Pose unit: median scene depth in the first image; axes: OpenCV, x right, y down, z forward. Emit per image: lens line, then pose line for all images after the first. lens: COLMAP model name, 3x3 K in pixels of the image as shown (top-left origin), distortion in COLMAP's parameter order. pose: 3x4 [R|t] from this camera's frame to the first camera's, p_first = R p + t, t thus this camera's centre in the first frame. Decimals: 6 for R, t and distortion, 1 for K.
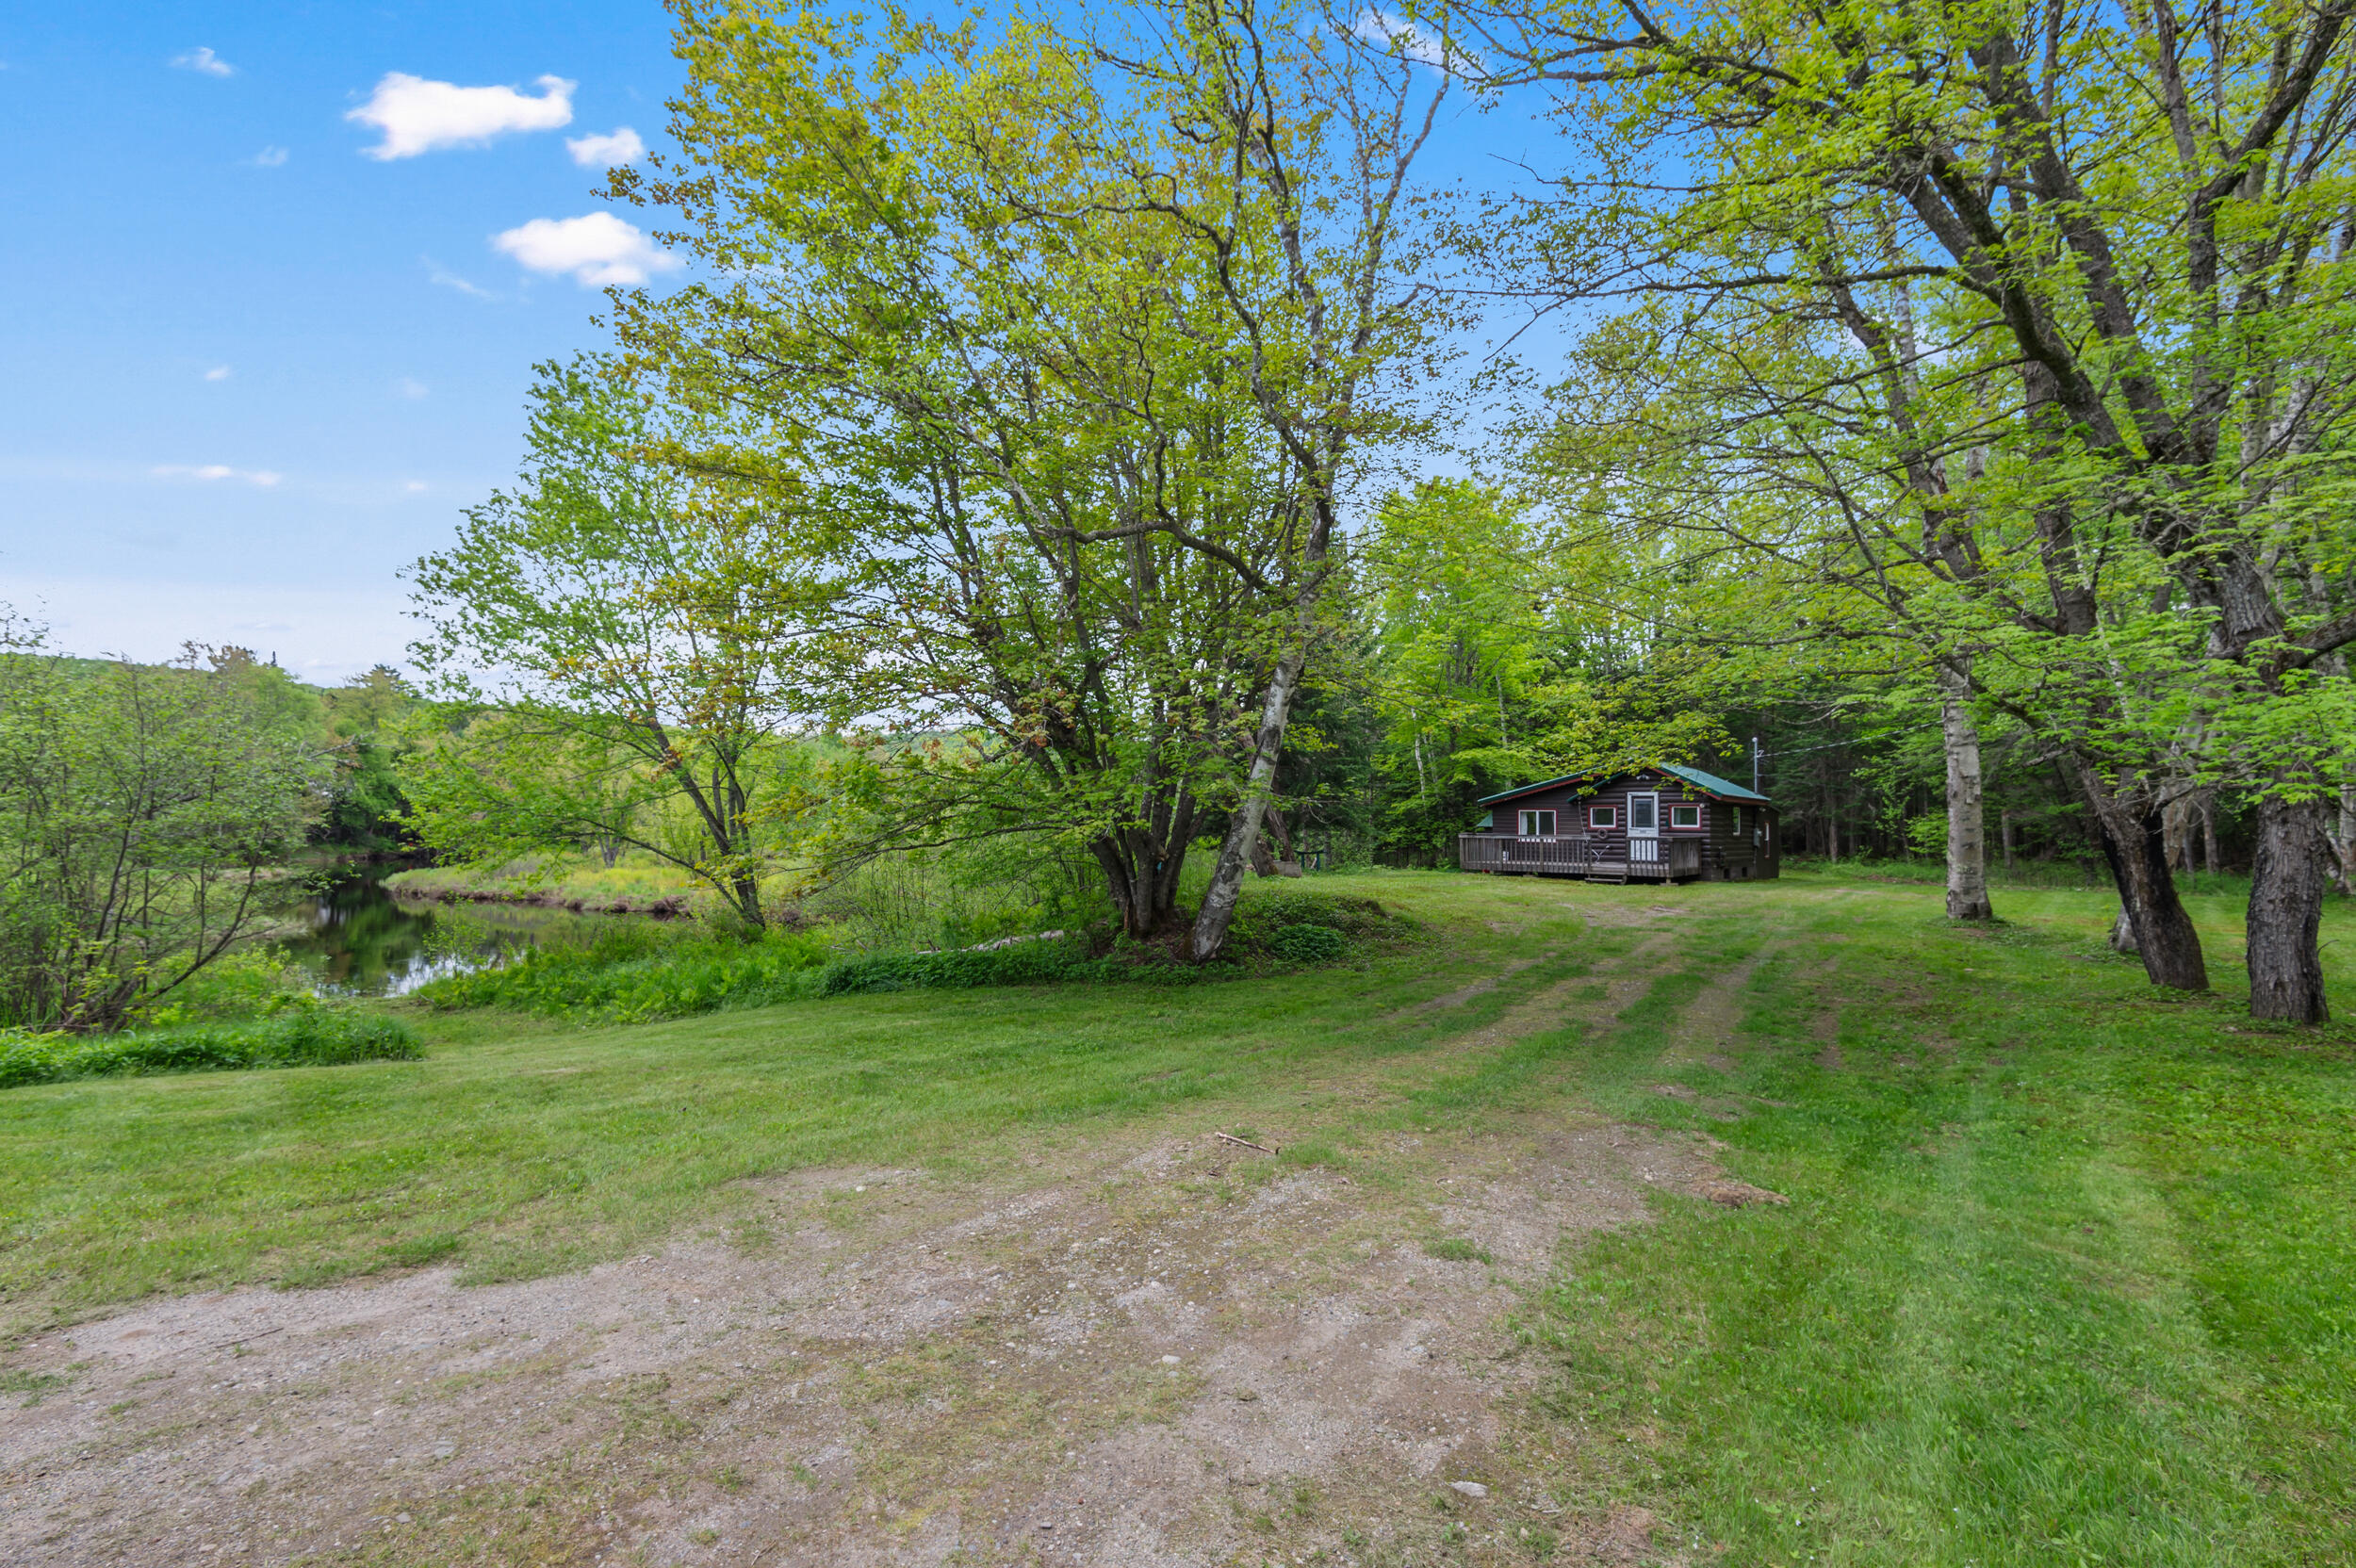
lens RADIAL K [[1097.4, 0, 1179.0], [0, 1097.4, 793.9], [0, 0, 1]] dist [0.010343, -0.011367]
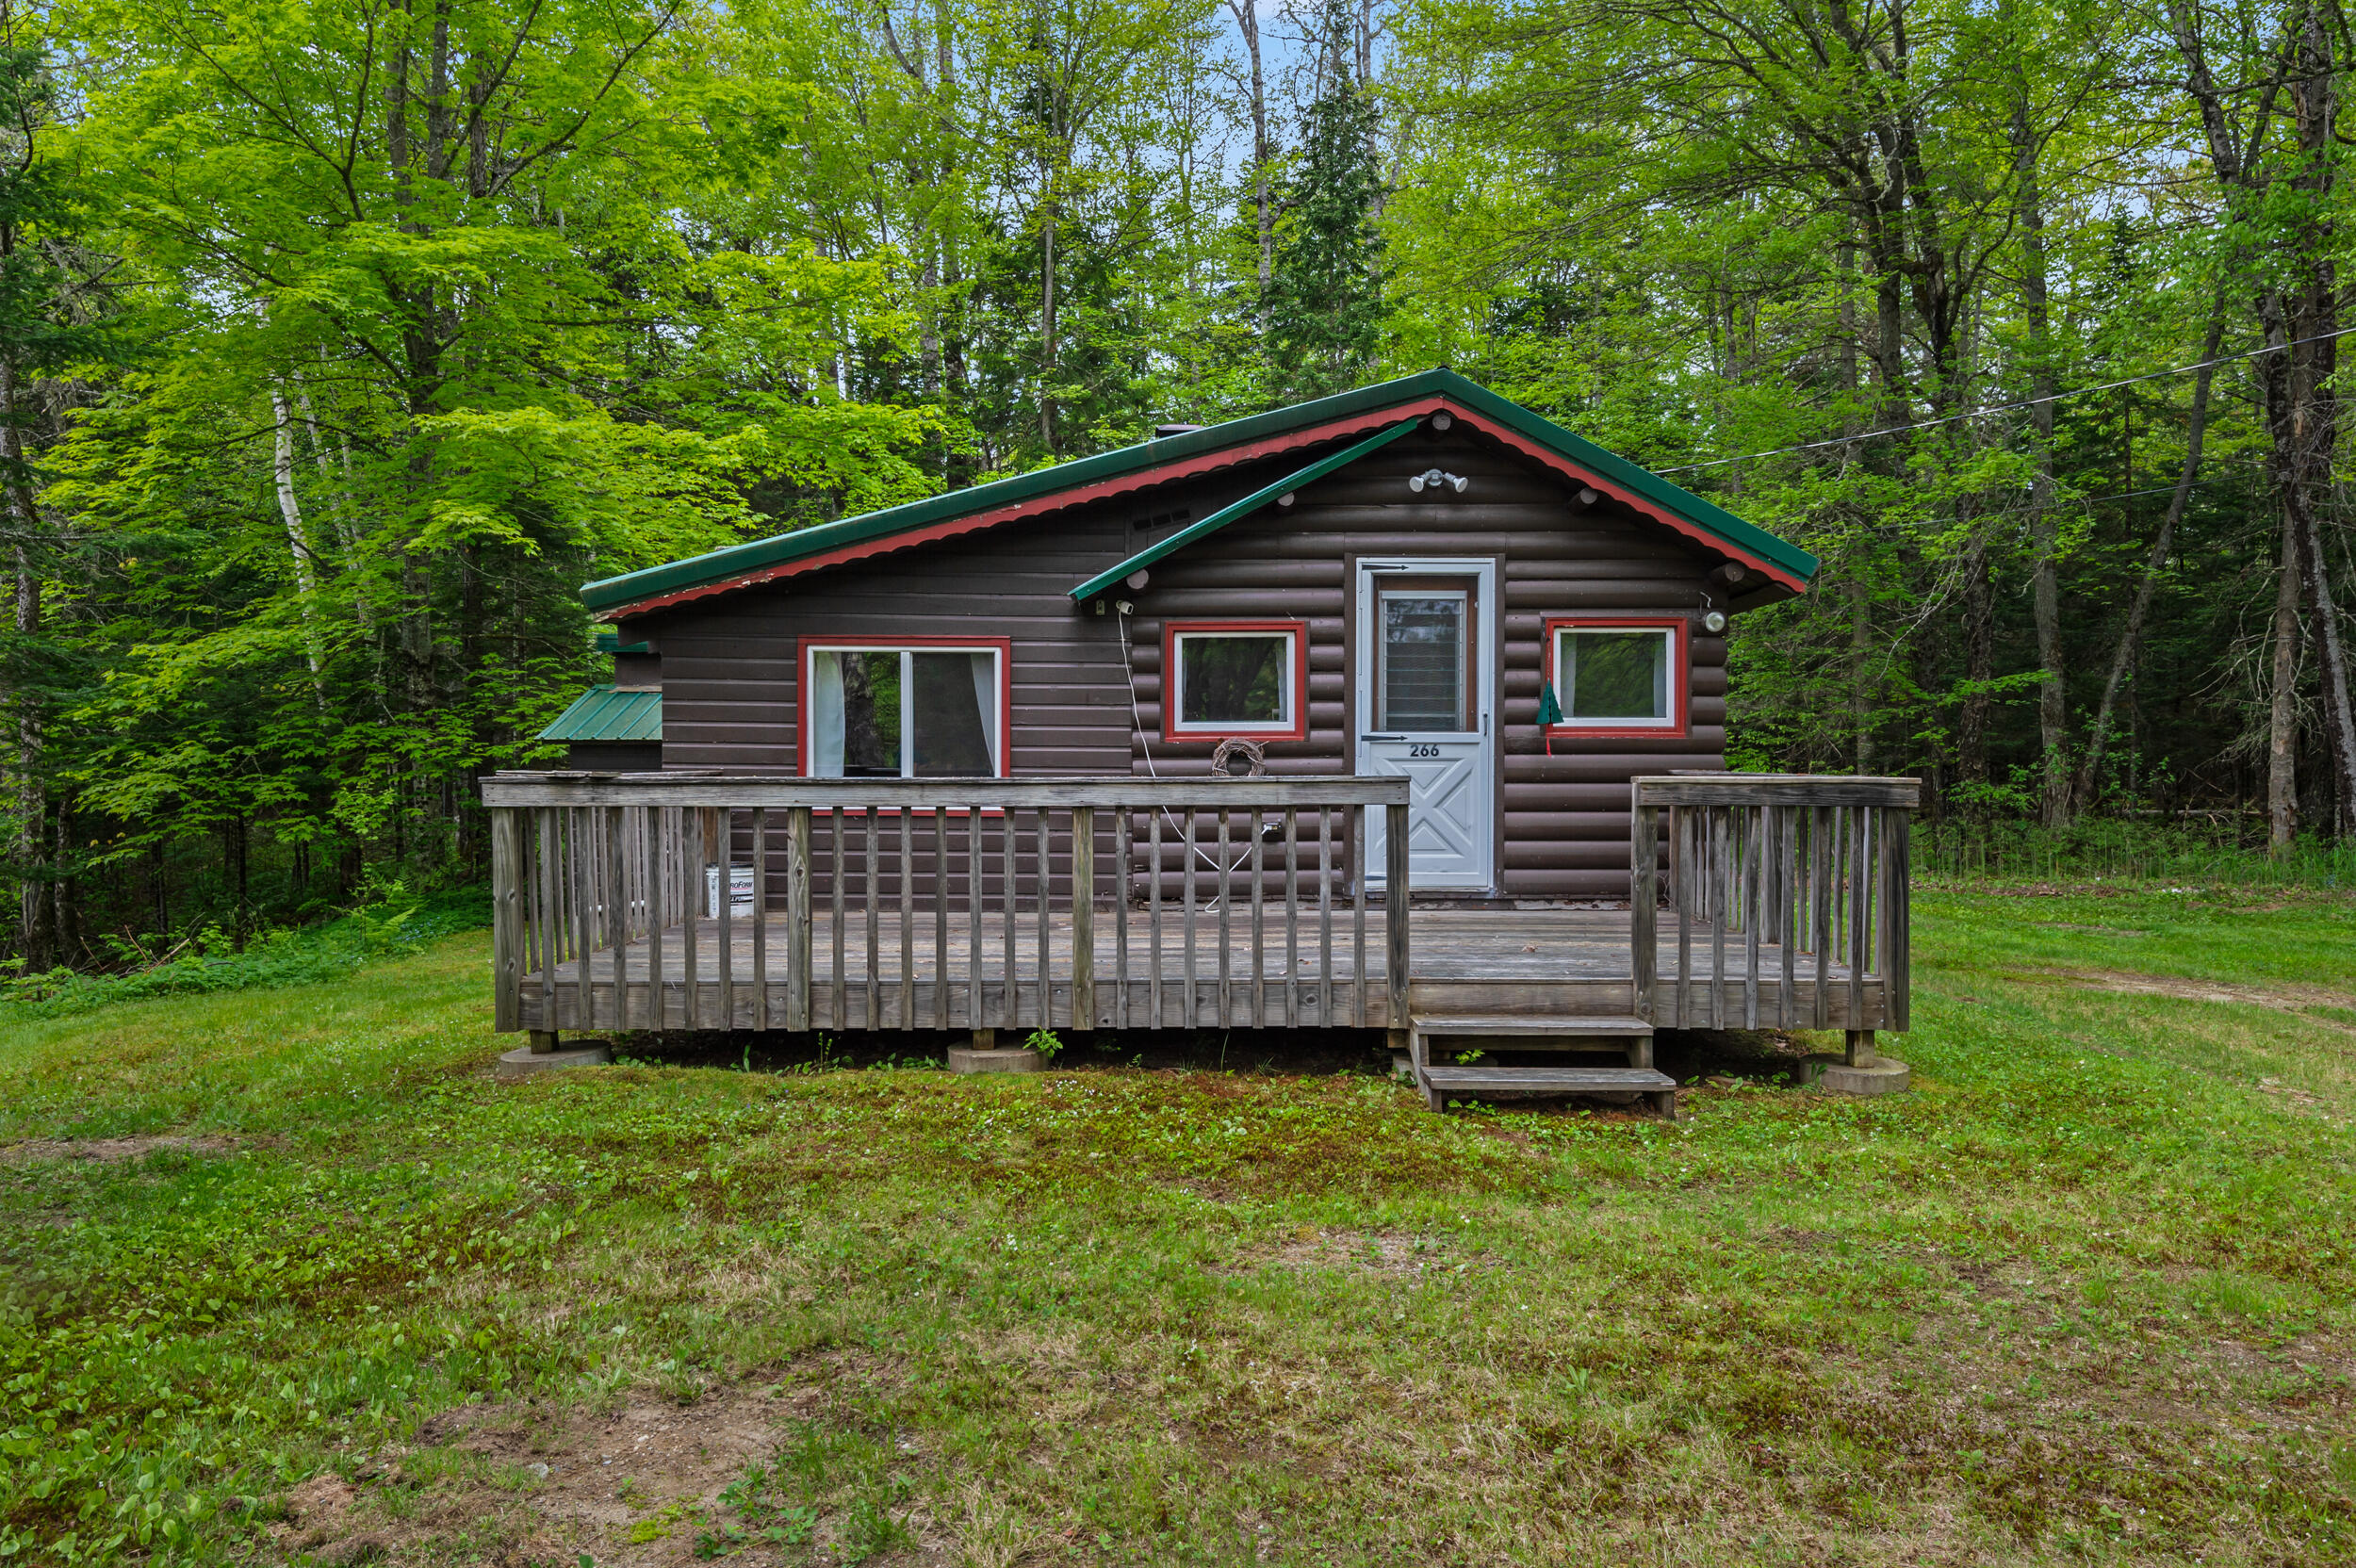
lens RADIAL K [[1621.0, 0, 1179.1], [0, 1621.0, 785.0], [0, 0, 1]] dist [0.000775, 0.000119]
pose [[0.783834, -0.020595, 0.620629, 0.194046], [-0.010247, 0.998885, 0.046089, 0.025444], [-0.620886, -0.042486, 0.782749, 0.757919]]
